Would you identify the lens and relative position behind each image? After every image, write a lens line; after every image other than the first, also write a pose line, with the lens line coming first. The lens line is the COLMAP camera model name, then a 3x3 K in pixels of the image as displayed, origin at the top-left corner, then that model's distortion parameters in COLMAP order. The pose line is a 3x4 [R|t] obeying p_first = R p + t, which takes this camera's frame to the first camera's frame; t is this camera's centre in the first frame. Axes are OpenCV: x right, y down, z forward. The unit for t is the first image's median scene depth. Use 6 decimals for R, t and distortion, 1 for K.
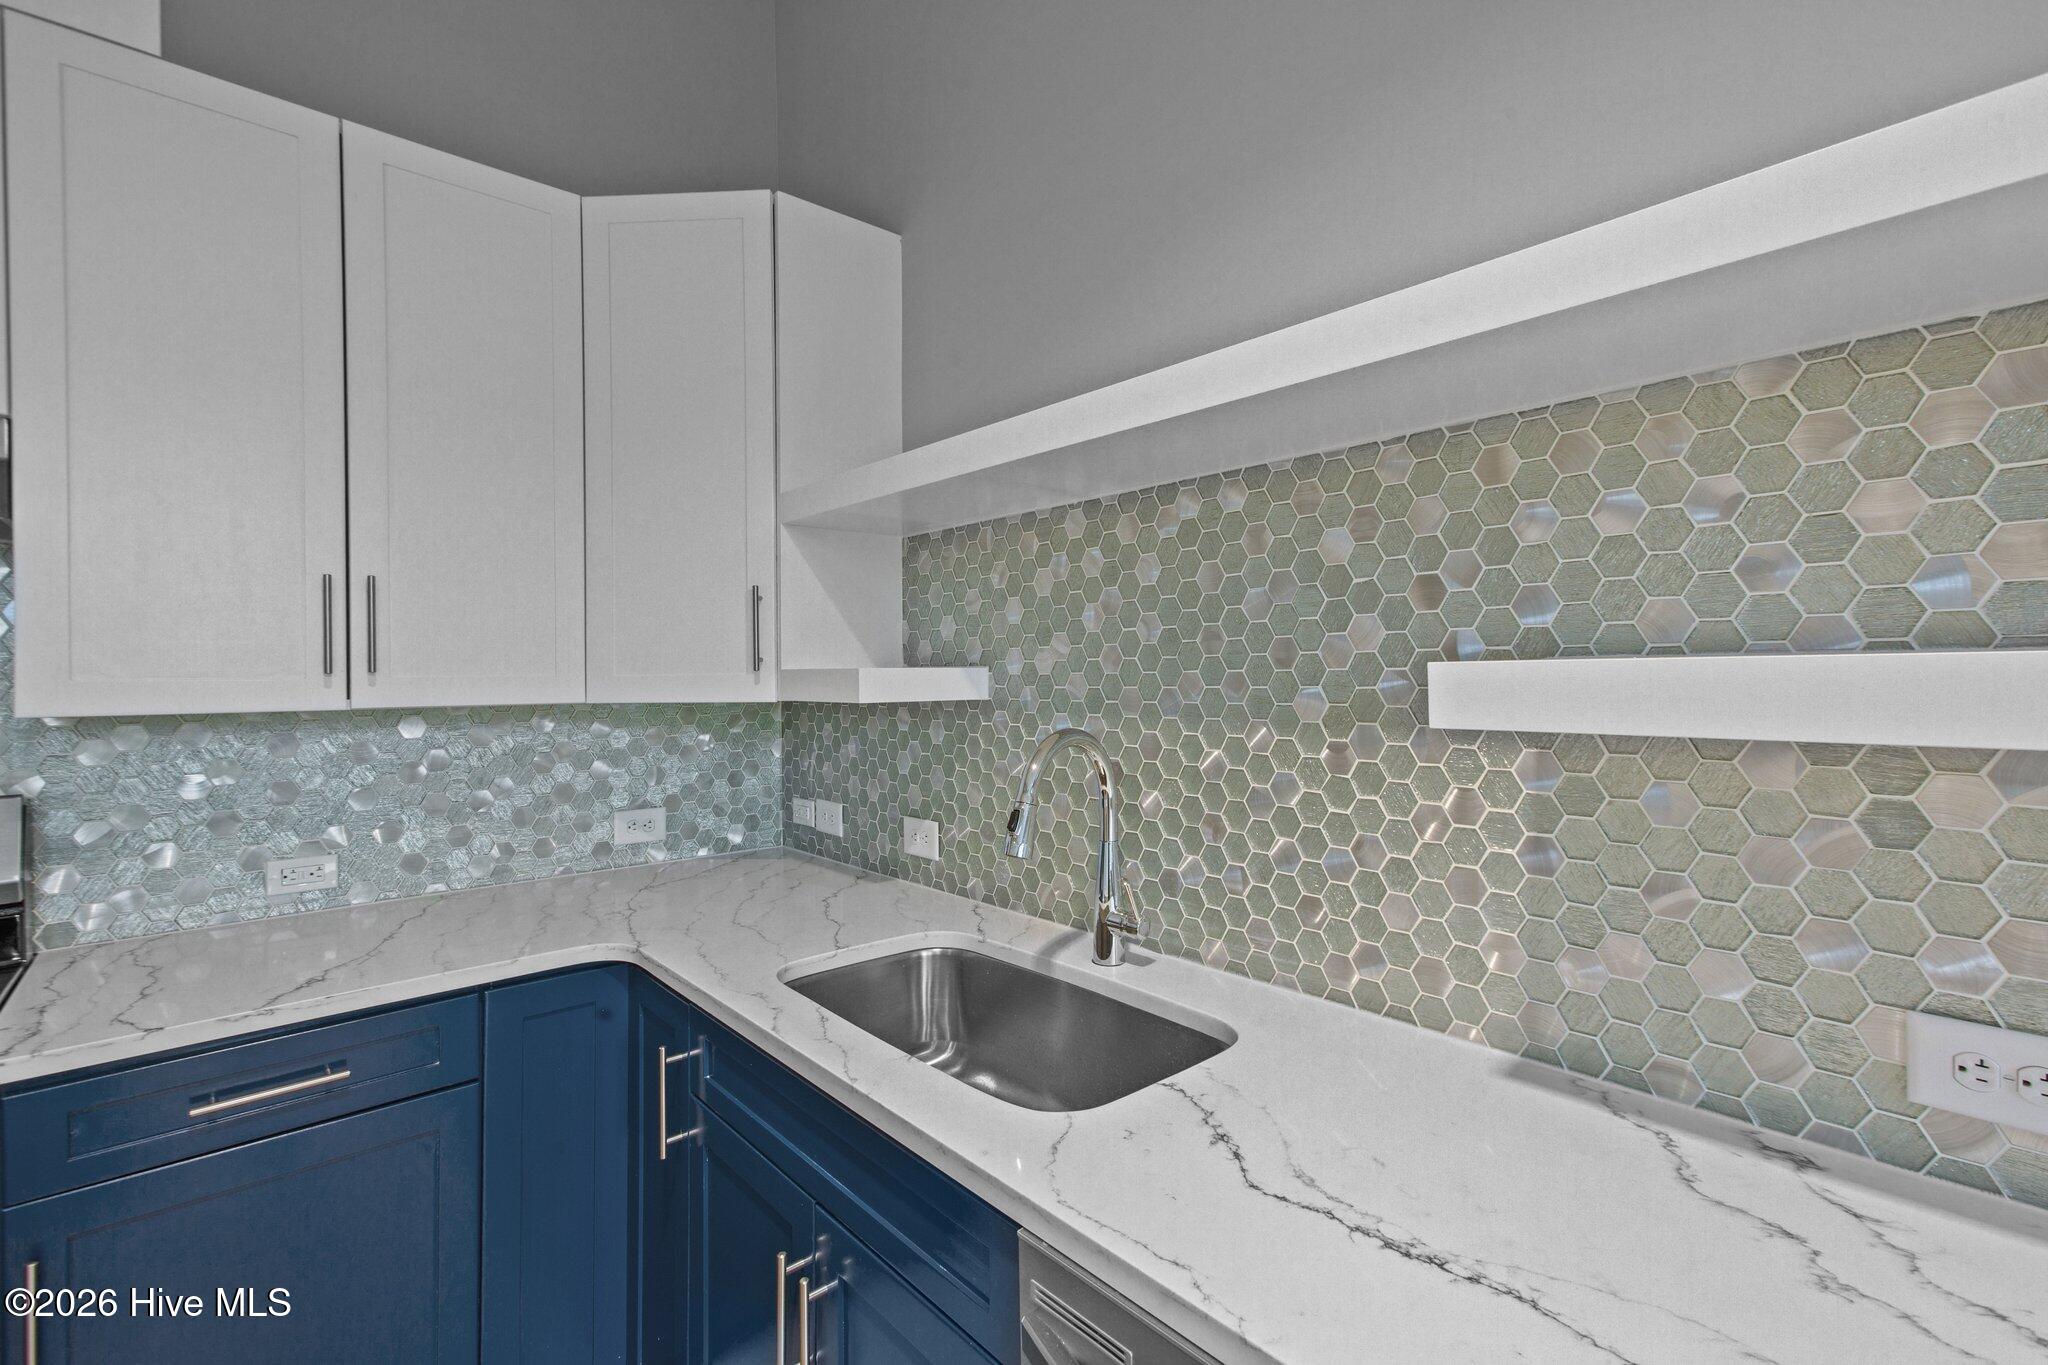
lens RADIAL K [[918.7, 0, 1027.0], [0, 918.7, 673.3], [0, 0, 1]] dist [0.014994, 0.001077]
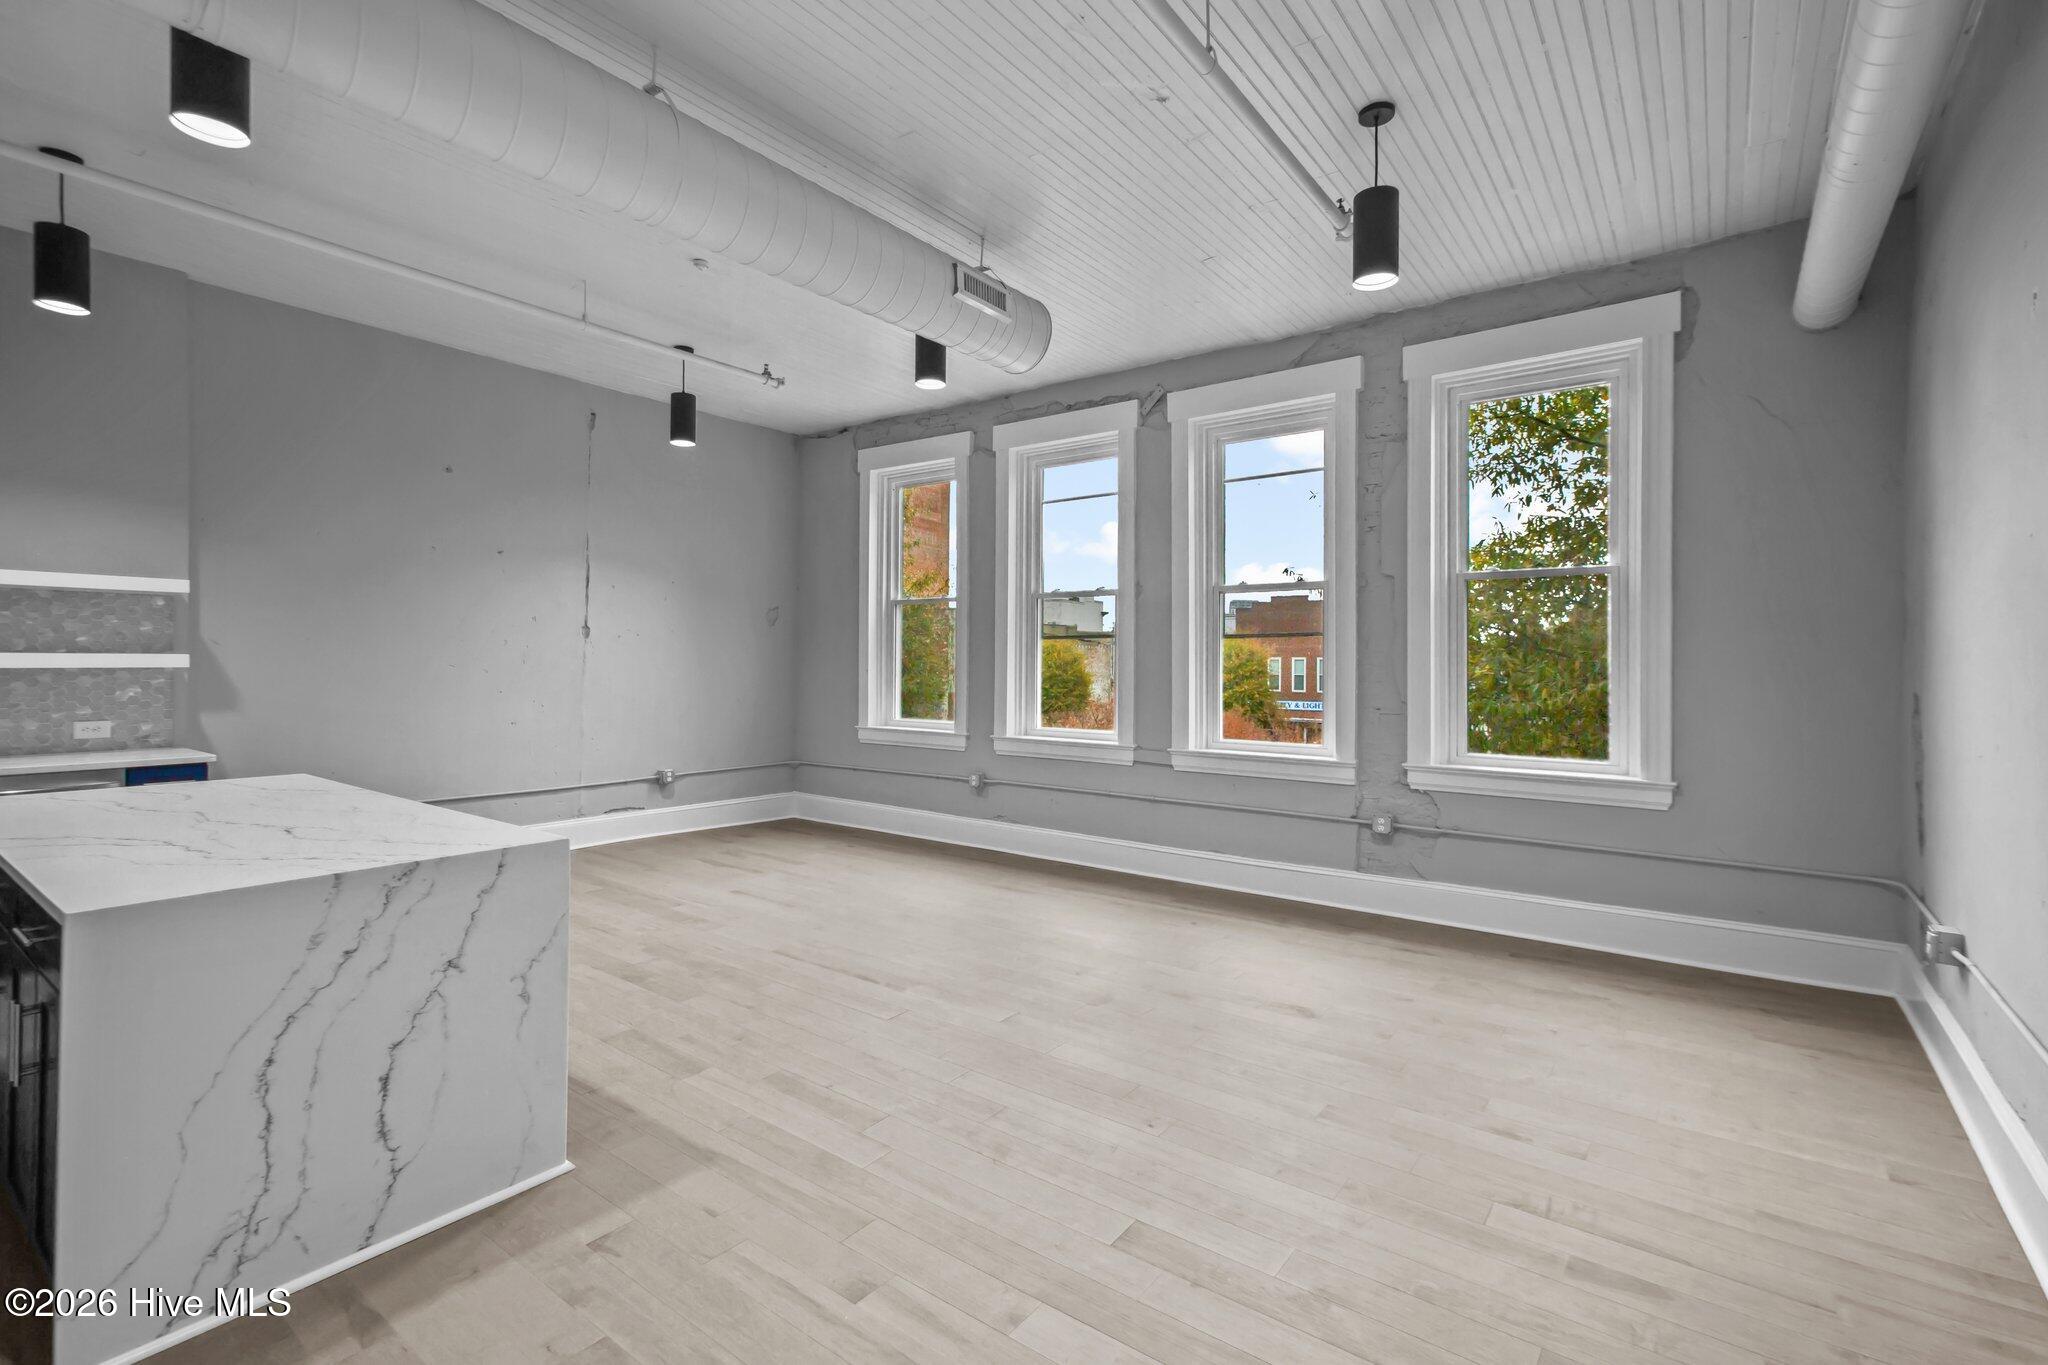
lens RADIAL K [[918.7, 0, 1011.2], [0, 918.7, 665.0], [0, 0, 1]] dist [0.014994, 0.001077]
pose [[-0.192896, 0.006288, 0.981199, -2.662182], [-0.002115, 0.999974, -0.006825, 0.036224], [-0.981217, -0.003391, -0.192877, -1.608769]]
